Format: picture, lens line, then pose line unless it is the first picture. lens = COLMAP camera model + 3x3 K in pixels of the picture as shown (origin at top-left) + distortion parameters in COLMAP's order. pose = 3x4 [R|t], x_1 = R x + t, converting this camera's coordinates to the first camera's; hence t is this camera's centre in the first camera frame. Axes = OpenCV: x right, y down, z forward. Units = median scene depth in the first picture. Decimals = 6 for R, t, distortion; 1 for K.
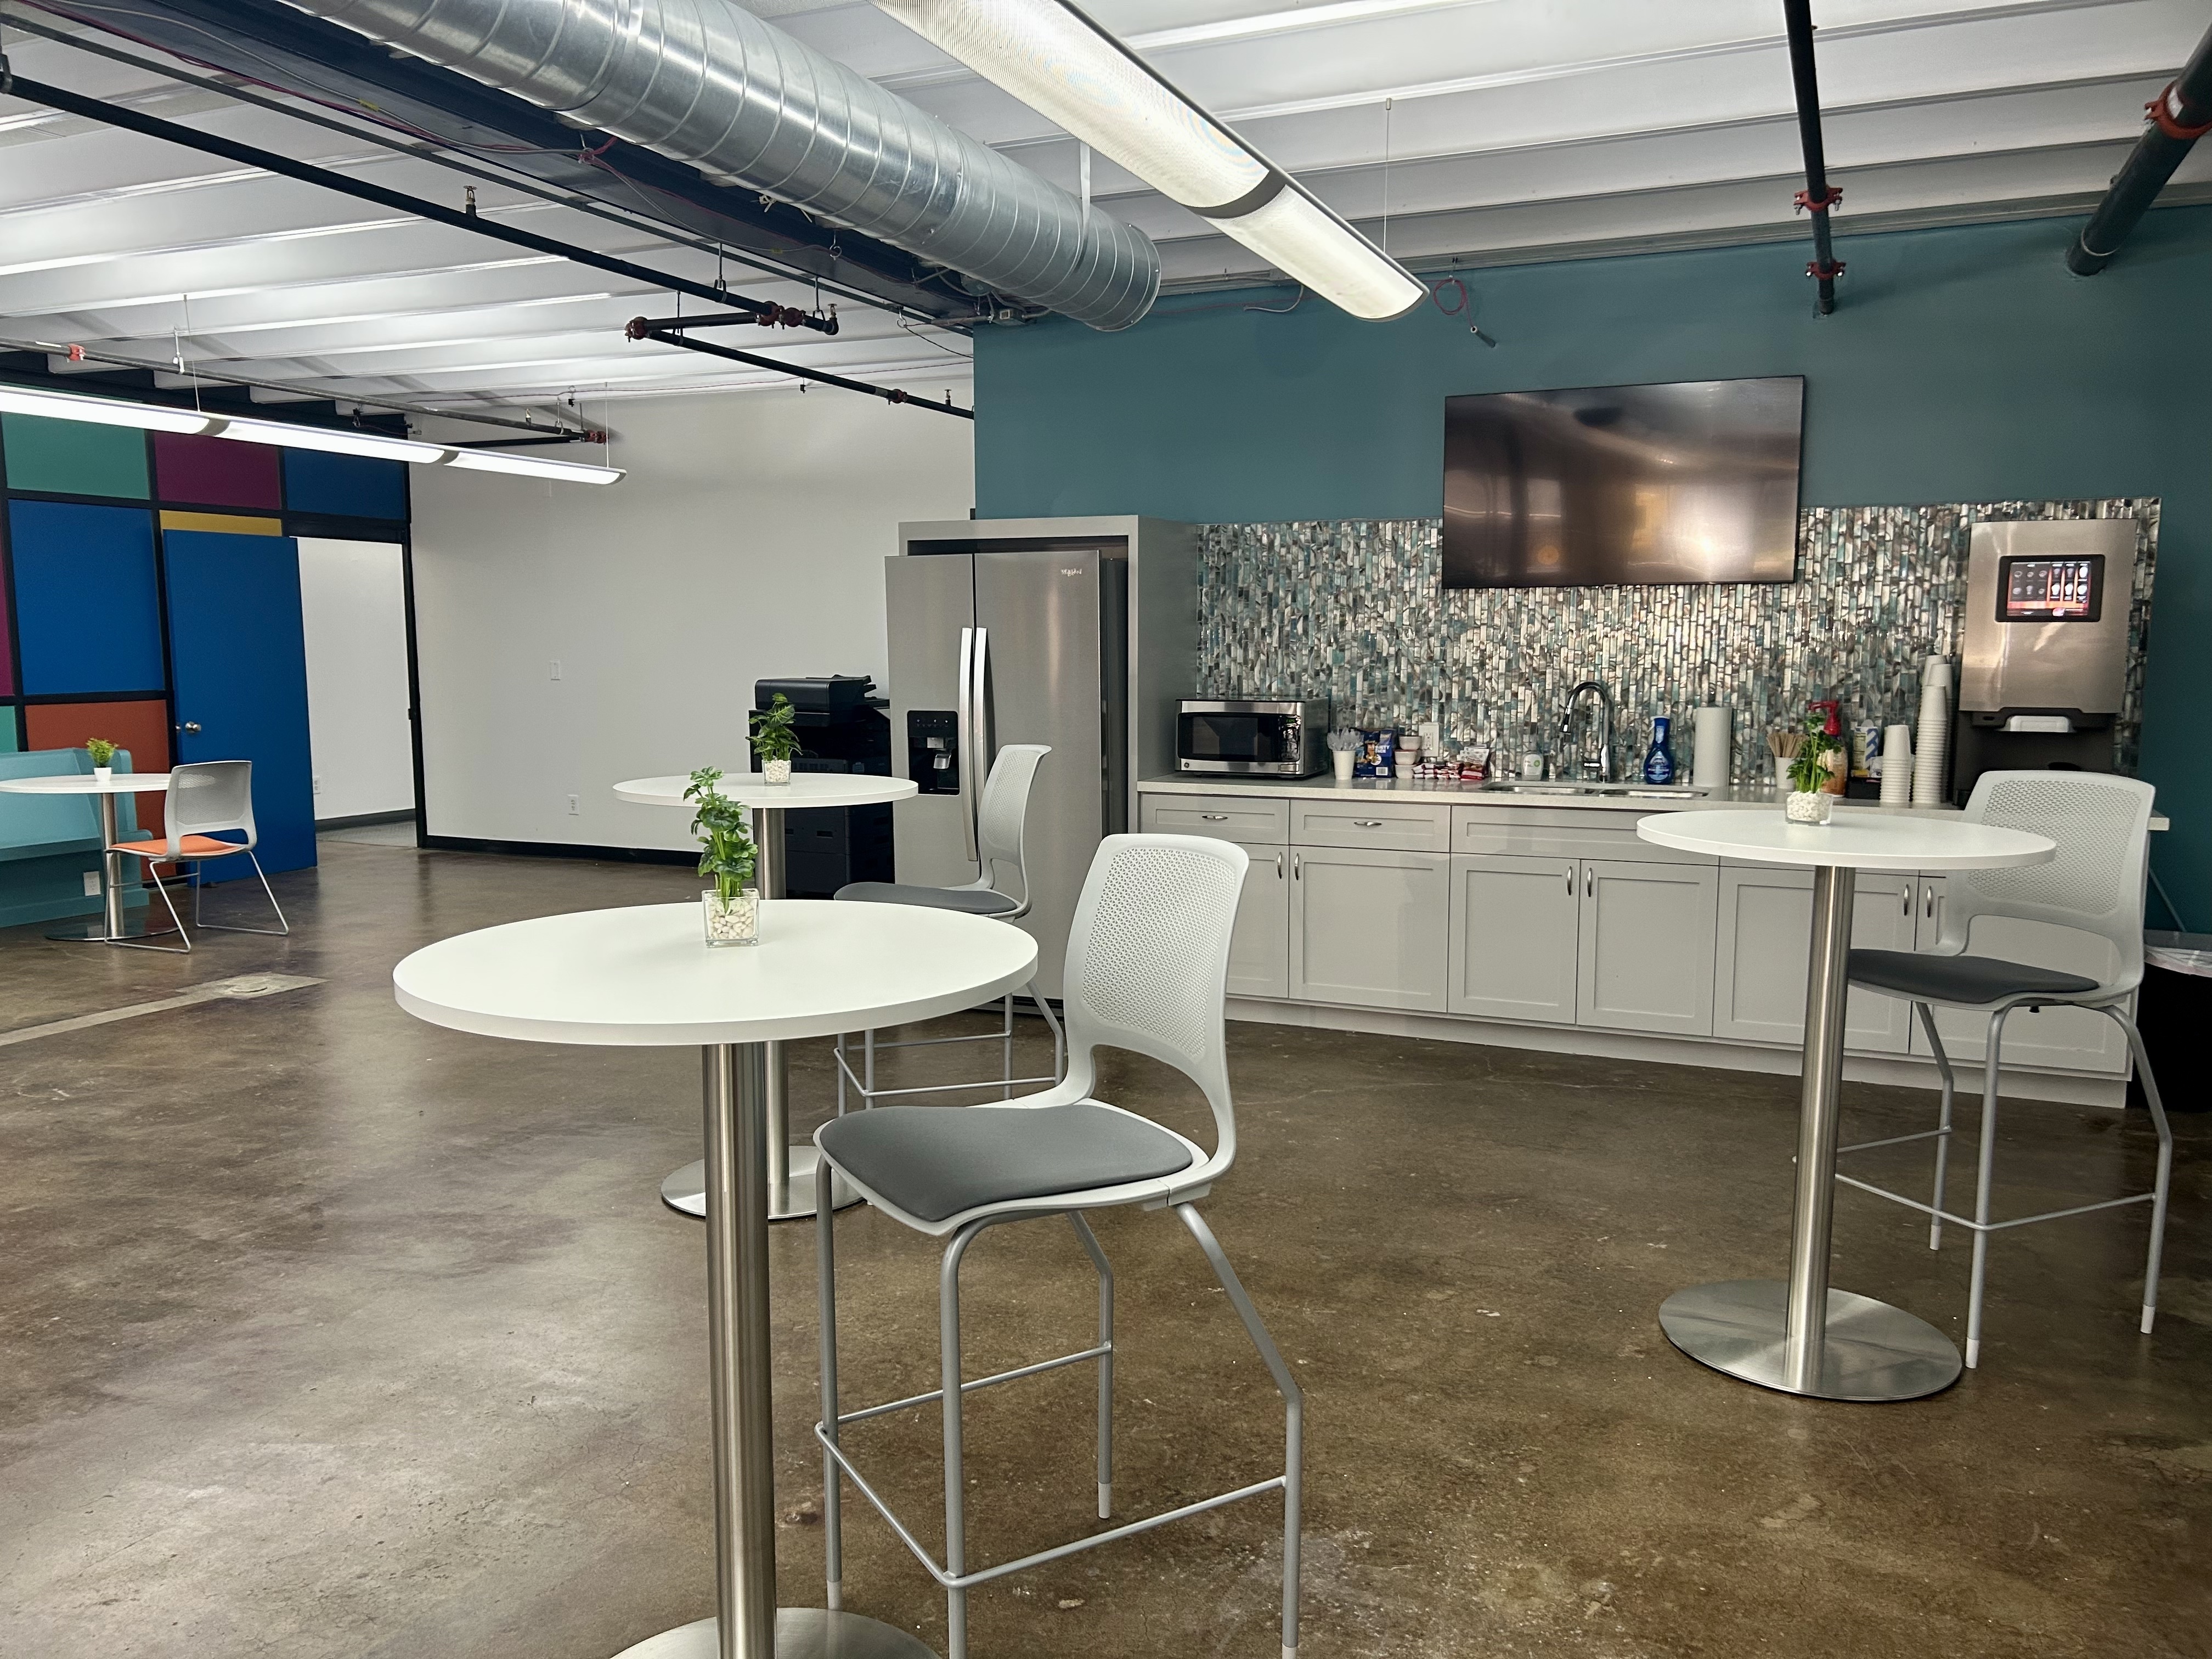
lens RADIAL K [[1670.8, 0, 1106.0], [0, 1670.8, 829.5], [0, 0, 1]] dist [0.064059, 0.000715]
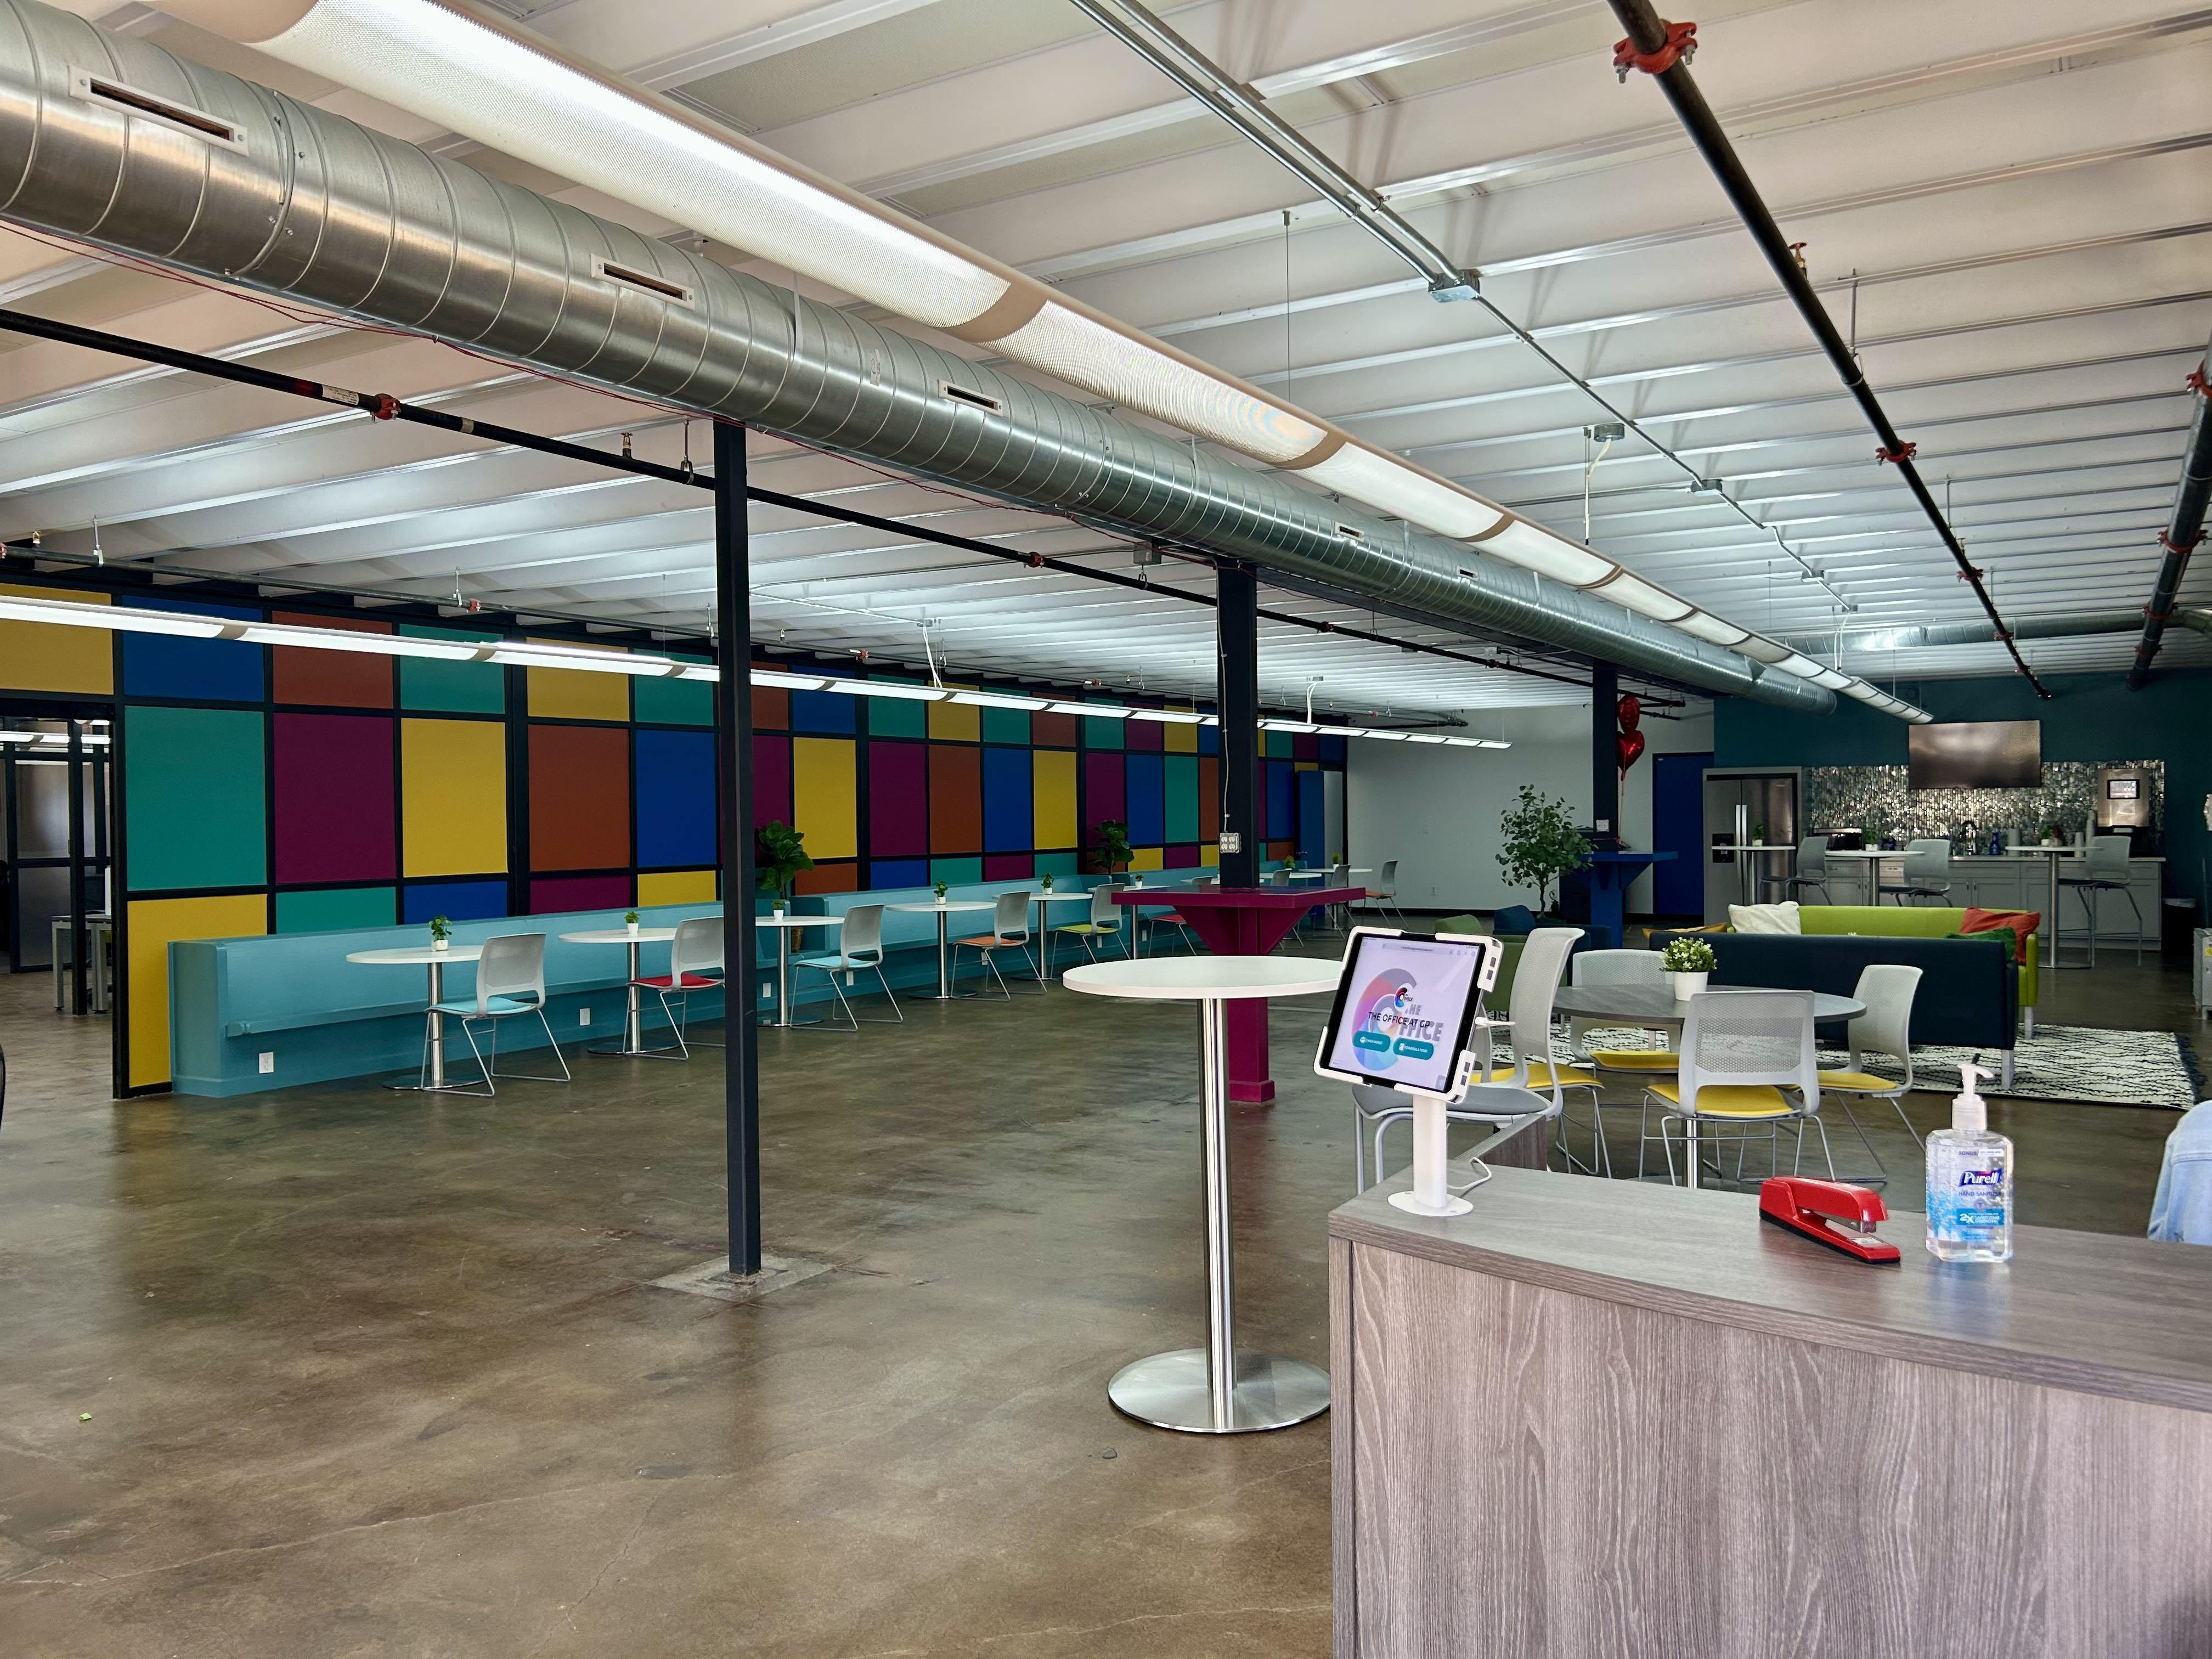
lens RADIAL K [[1670.8, 0, 1106.0], [0, 1670.8, 829.5], [0, 0, 1]] dist [0.064059, 0.000715]
pose [[0.999904, -0.010655, -0.008806, -0.518635], [0.009621, 0.993873, -0.110104, 0.103852], [0.009926, 0.110009, 0.993881, -0.848854]]
